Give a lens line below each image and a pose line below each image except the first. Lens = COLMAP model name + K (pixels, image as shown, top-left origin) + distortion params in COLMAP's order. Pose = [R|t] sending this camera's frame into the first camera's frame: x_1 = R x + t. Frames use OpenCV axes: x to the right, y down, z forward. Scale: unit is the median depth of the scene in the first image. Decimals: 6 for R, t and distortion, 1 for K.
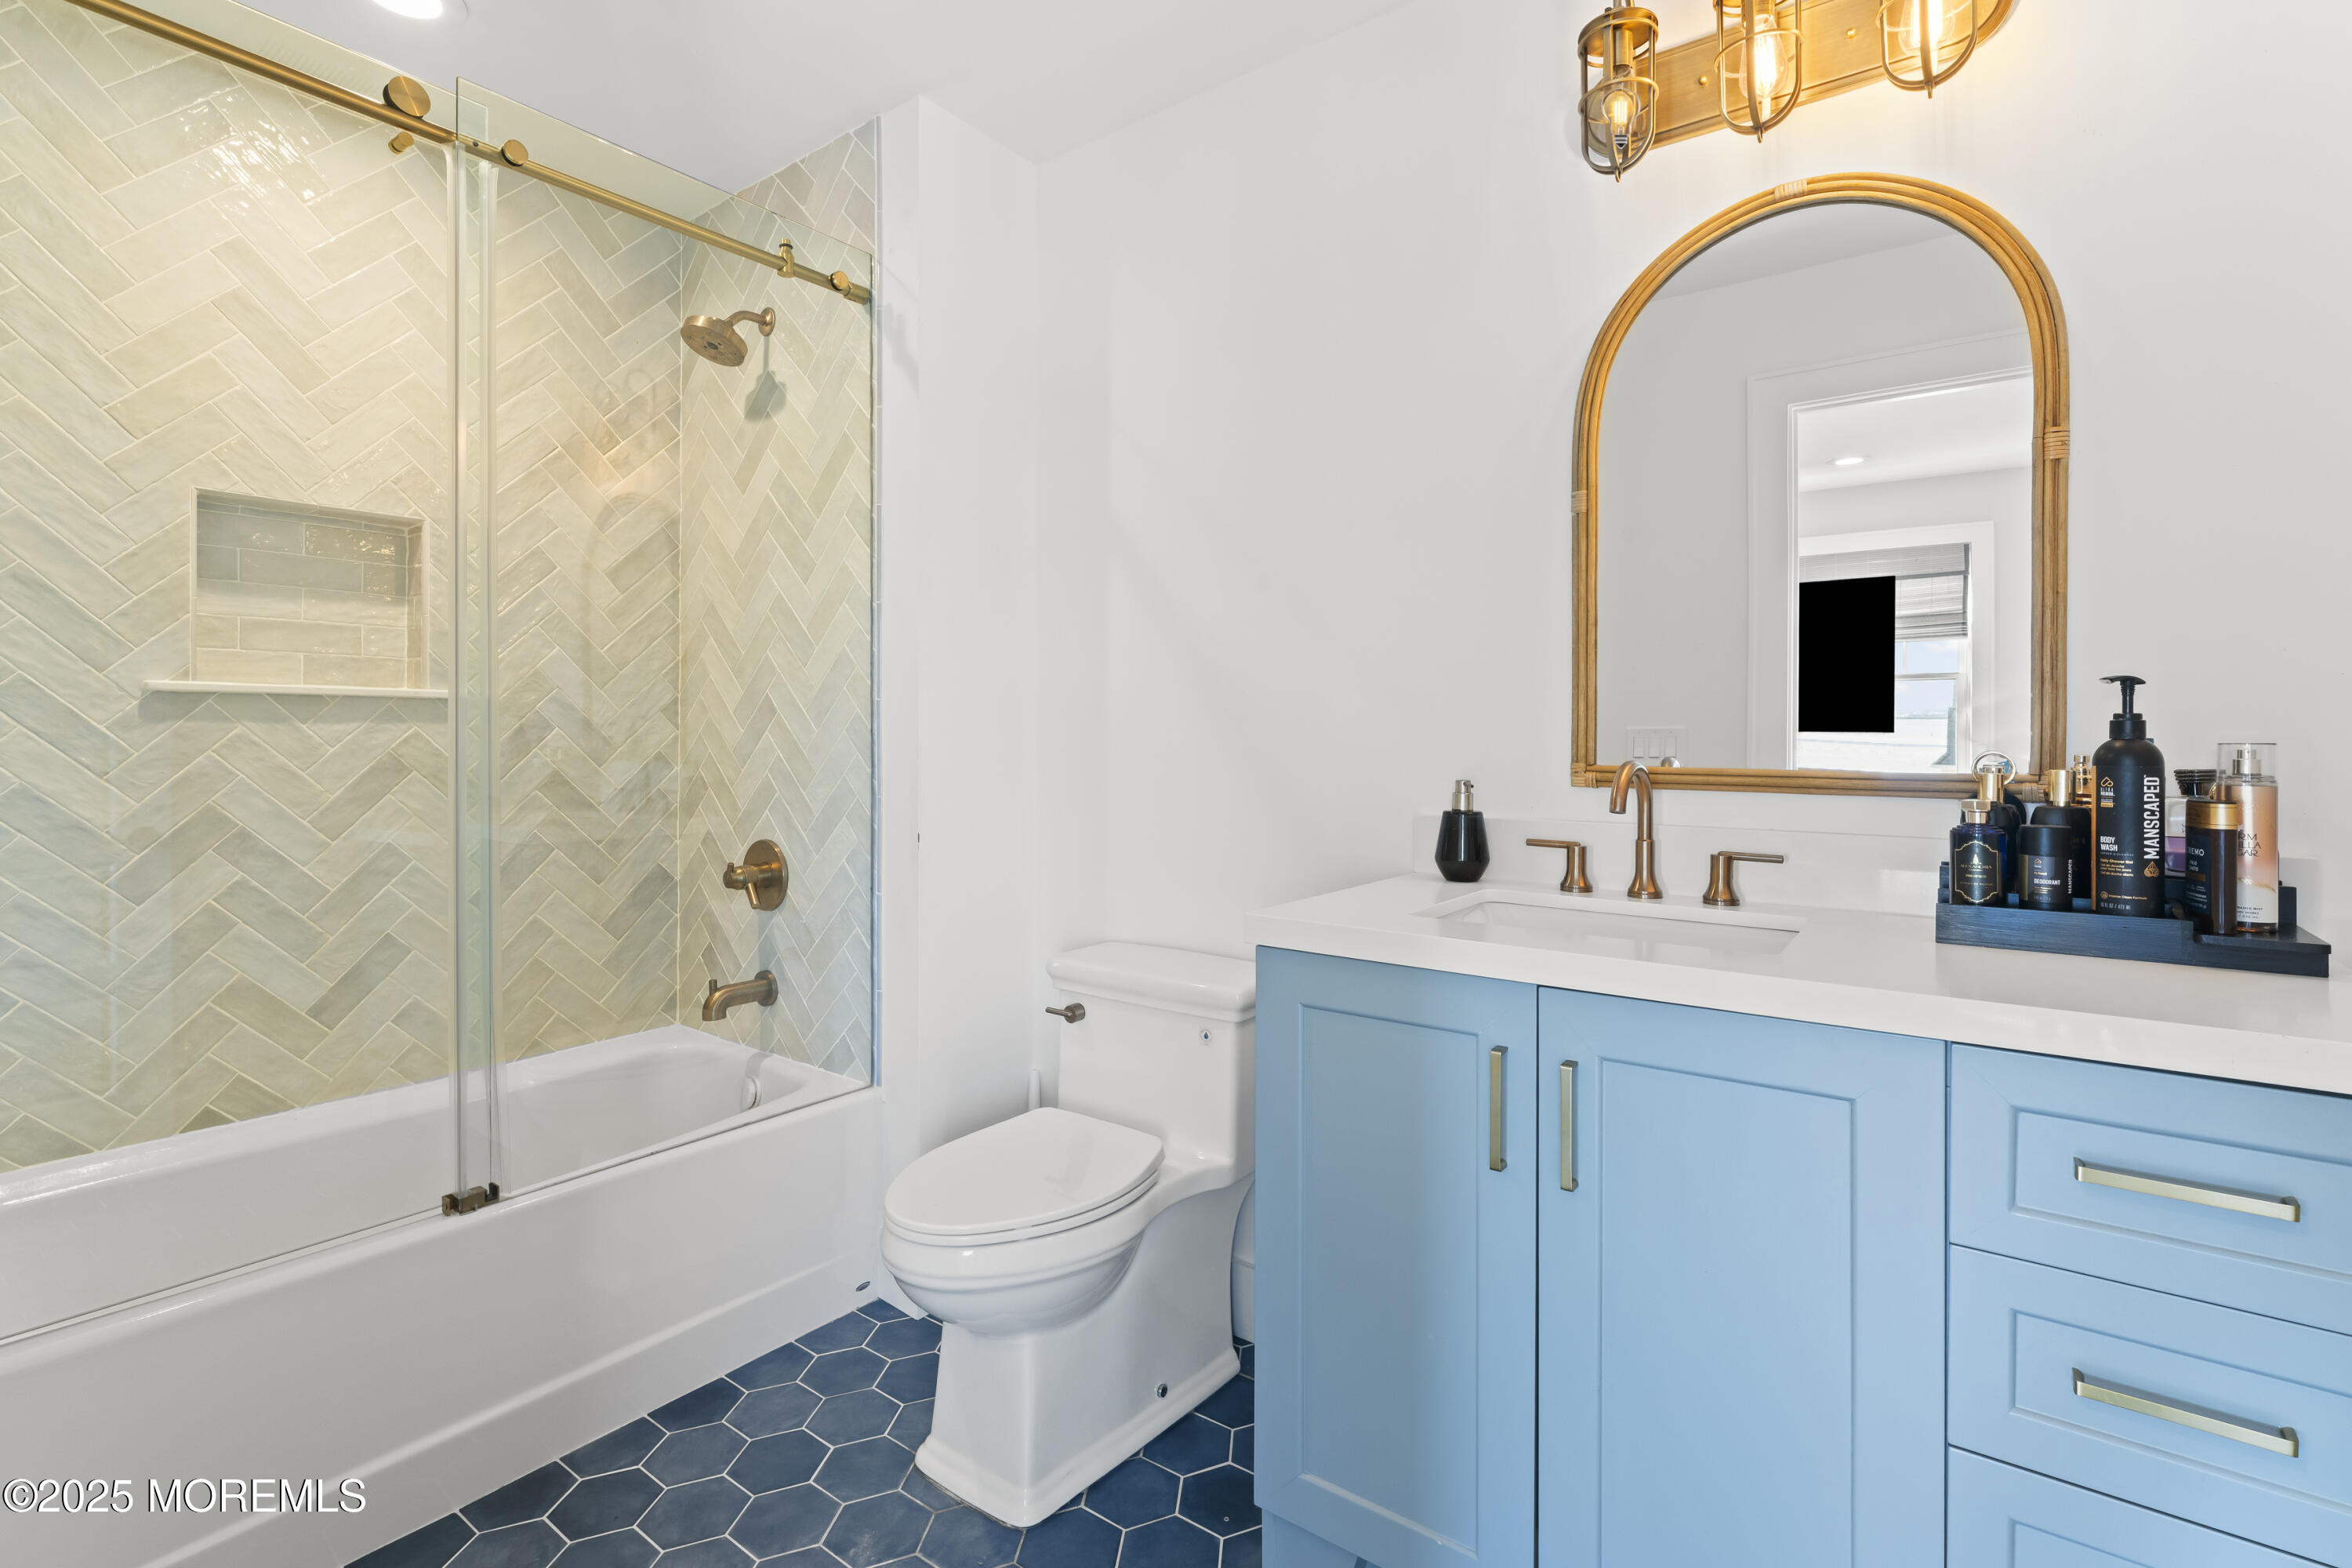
lens RADIAL K [[1100.3, 0, 1179.1], [0, 1100.3, 741.5], [0, 0, 1]] dist [0.003243, 0.001791]
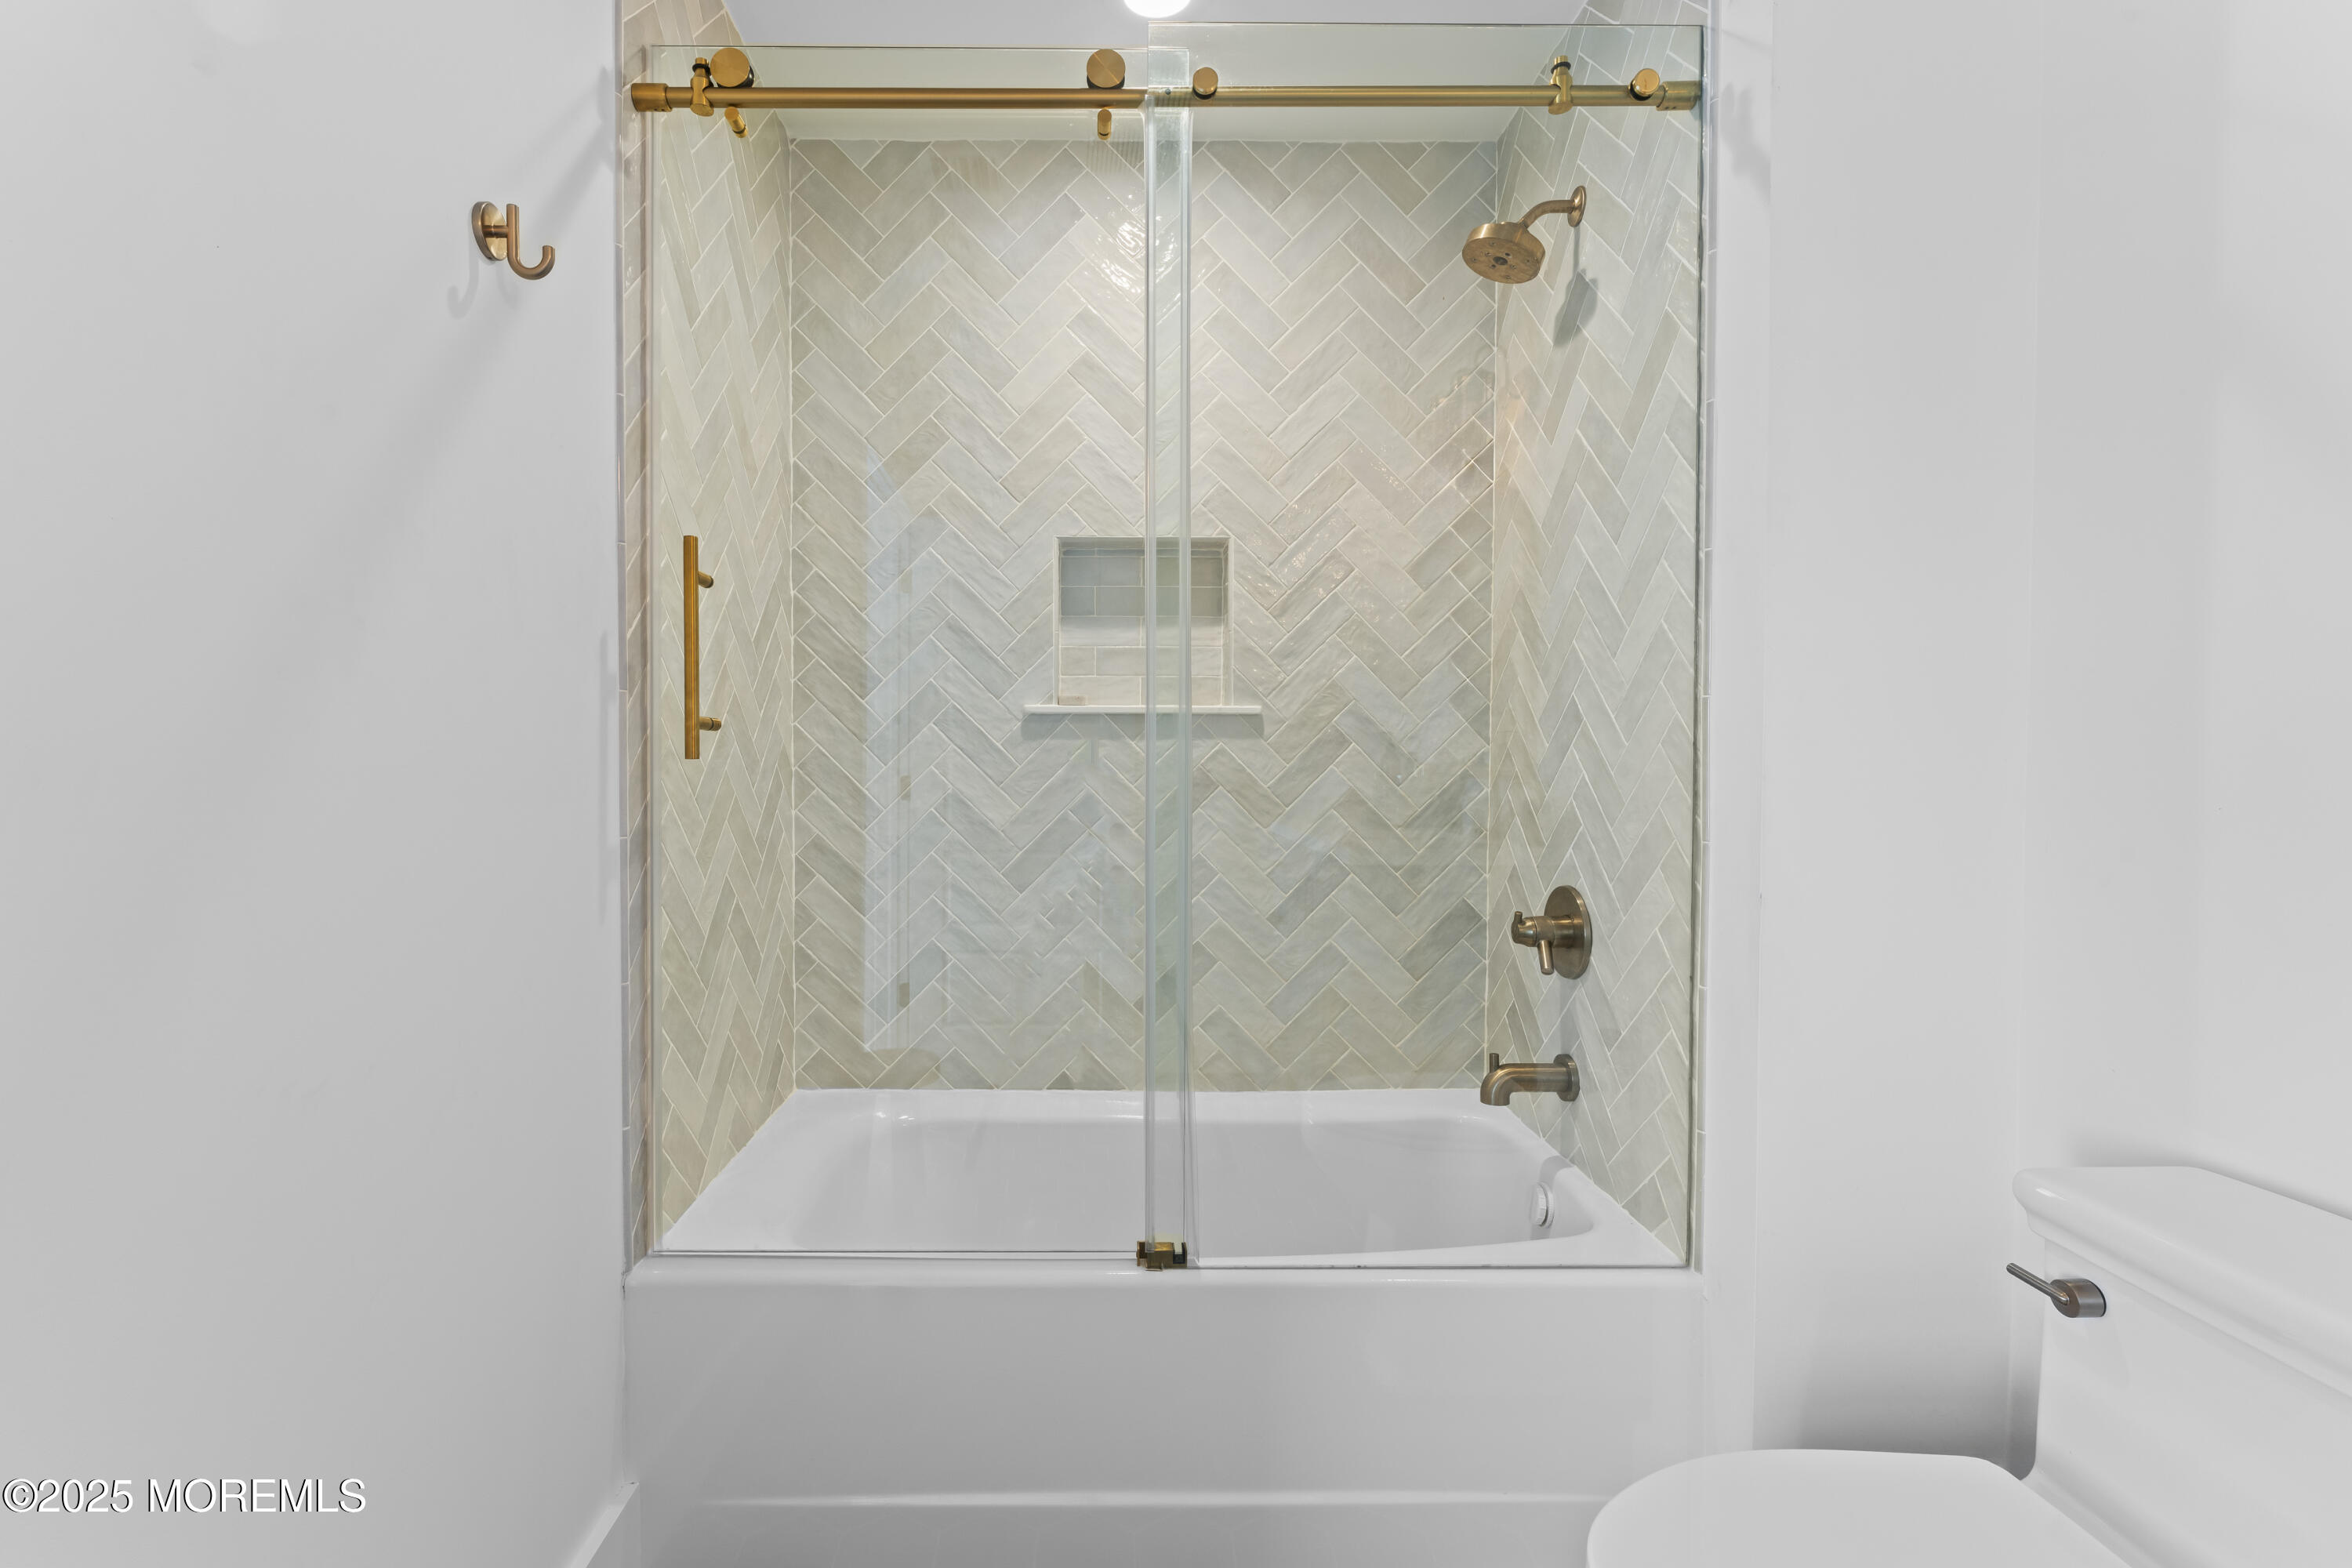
lens RADIAL K [[1000.7, 0, 1174.0], [0, 1000.7, 773.0], [0, 0, 1]] dist [0.000621, -0.000552]
pose [[0.599740, 0.016796, -0.800019, 0.019186], [-0.002905, 0.999819, 0.018813, -0.002398], [0.800190, -0.008959, 0.599680, 0.379596]]
